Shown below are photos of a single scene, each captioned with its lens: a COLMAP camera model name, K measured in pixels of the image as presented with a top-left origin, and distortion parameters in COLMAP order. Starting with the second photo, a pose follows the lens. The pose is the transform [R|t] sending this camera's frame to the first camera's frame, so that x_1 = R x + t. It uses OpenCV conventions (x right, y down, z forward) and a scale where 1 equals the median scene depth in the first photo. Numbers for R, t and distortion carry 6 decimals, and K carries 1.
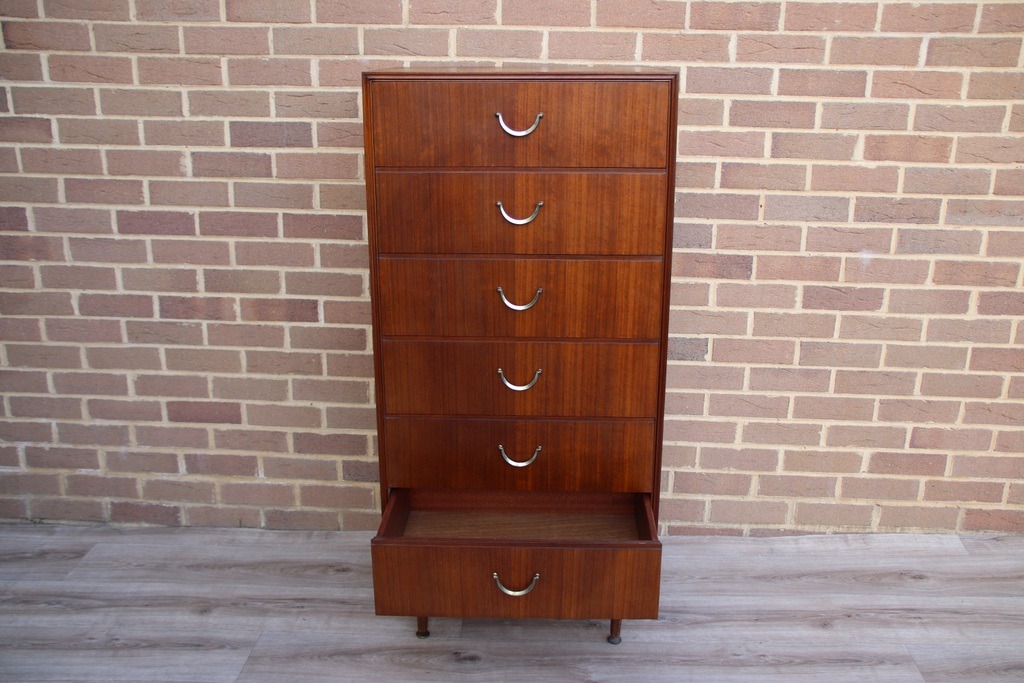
lens RADIAL K [[942.0, 0, 517.4], [0, 942.0, 350.4], [0, 0, 1]] dist [-0.049902, 0.000000]
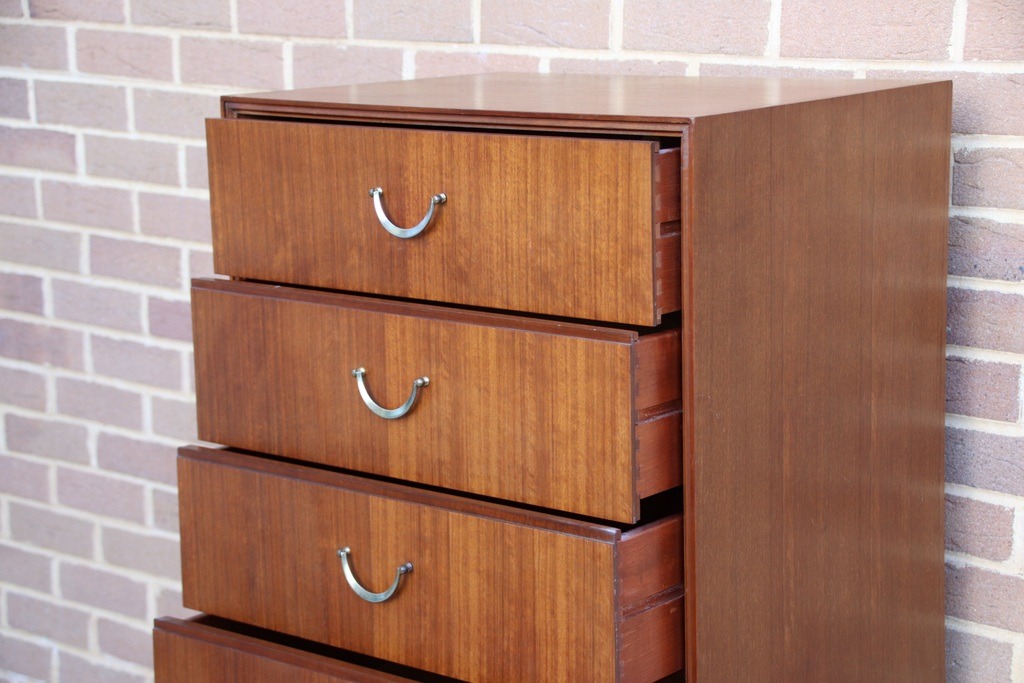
lens RADIAL K [[2089.9, 0, 504.6], [0, 2089.9, 352.6], [0, 0, 1]] dist [0.071555, 0.000000]
pose [[0.786850, 0.098237, -0.609275, 0.561898], [-0.162139, 0.985475, -0.050501, -0.098180], [0.595464, 0.138524, 0.791349, 0.143183]]
